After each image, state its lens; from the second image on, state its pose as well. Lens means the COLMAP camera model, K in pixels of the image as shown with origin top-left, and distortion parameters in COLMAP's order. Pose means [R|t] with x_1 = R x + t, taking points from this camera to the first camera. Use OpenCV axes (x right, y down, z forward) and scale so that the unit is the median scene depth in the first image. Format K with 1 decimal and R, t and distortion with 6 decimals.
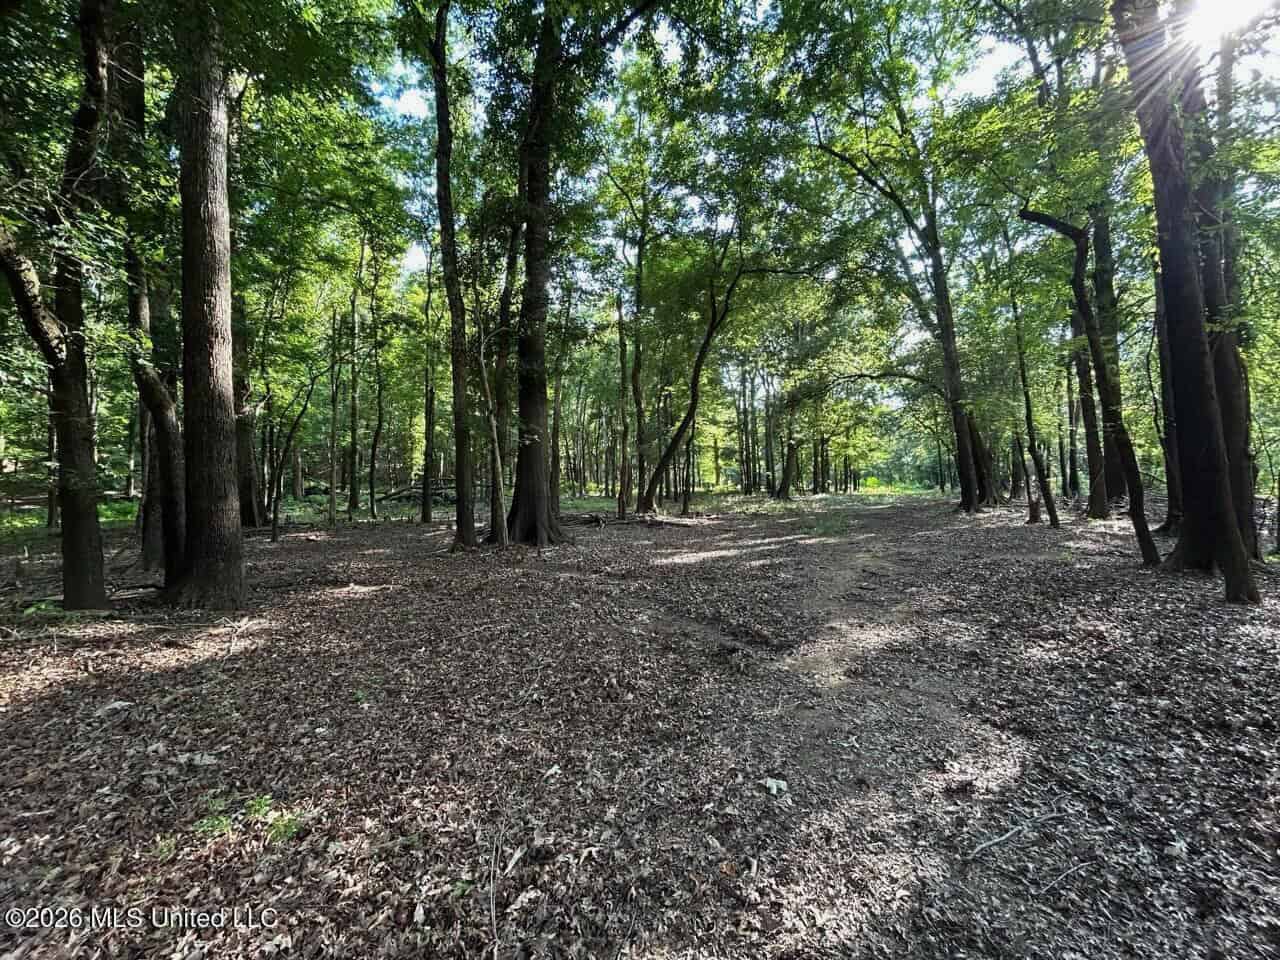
lens RADIAL K [[514.1, 0, 639.5], [0, 514.1, 482.0], [0, 0, 1]] dist [-0.000017, -0.000001]
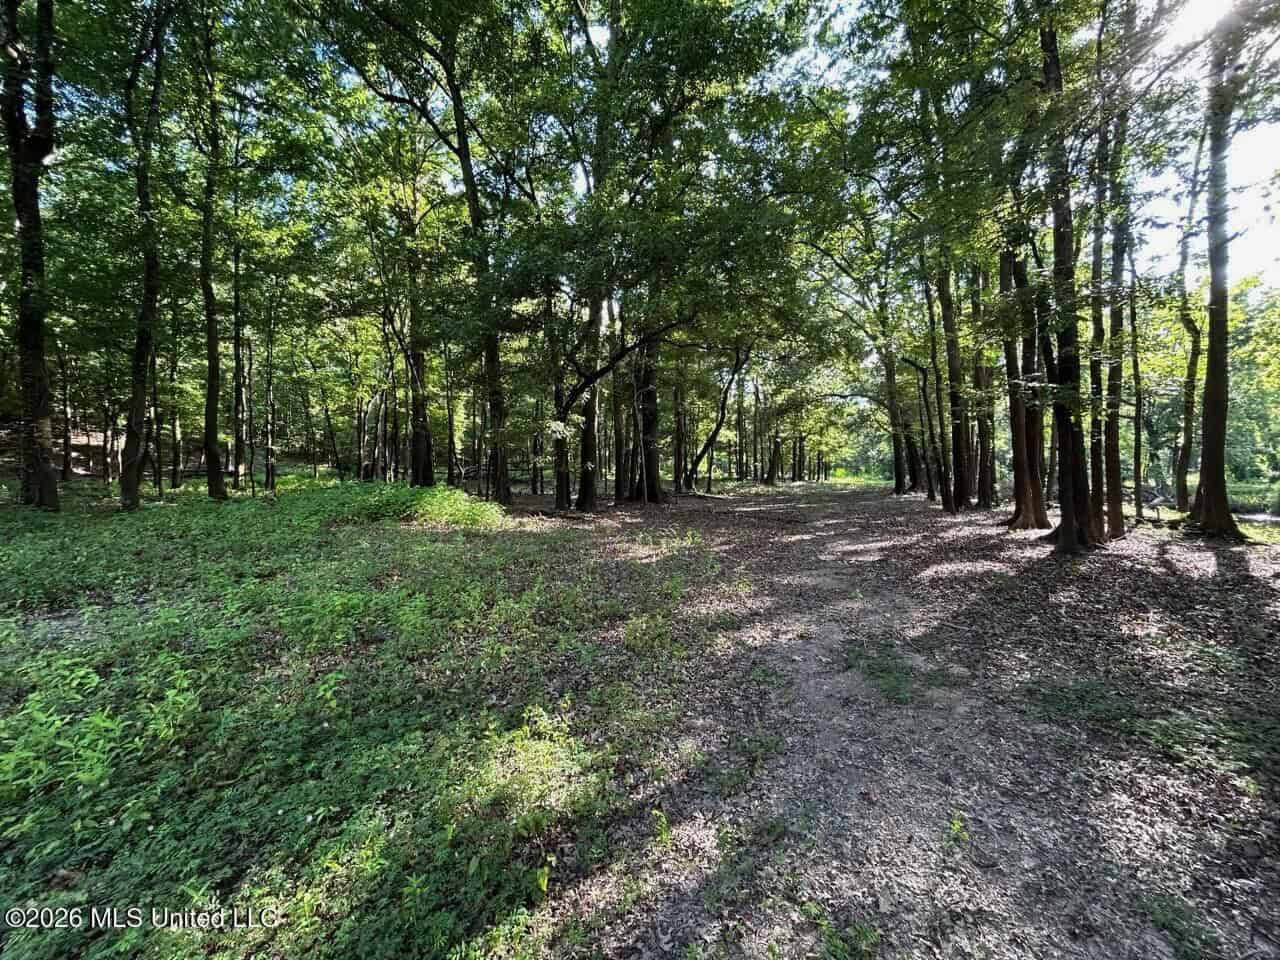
lens RADIAL K [[514.1, 0, 640.5], [0, 514.1, 478.7], [0, 0, 1]] dist [-0.000017, -0.000001]
pose [[0.998555, 0.020610, 0.049629, -0.084278], [-0.021631, 0.999563, 0.020137, -0.000461], [-0.049193, -0.021182, 0.998565, -0.204610]]
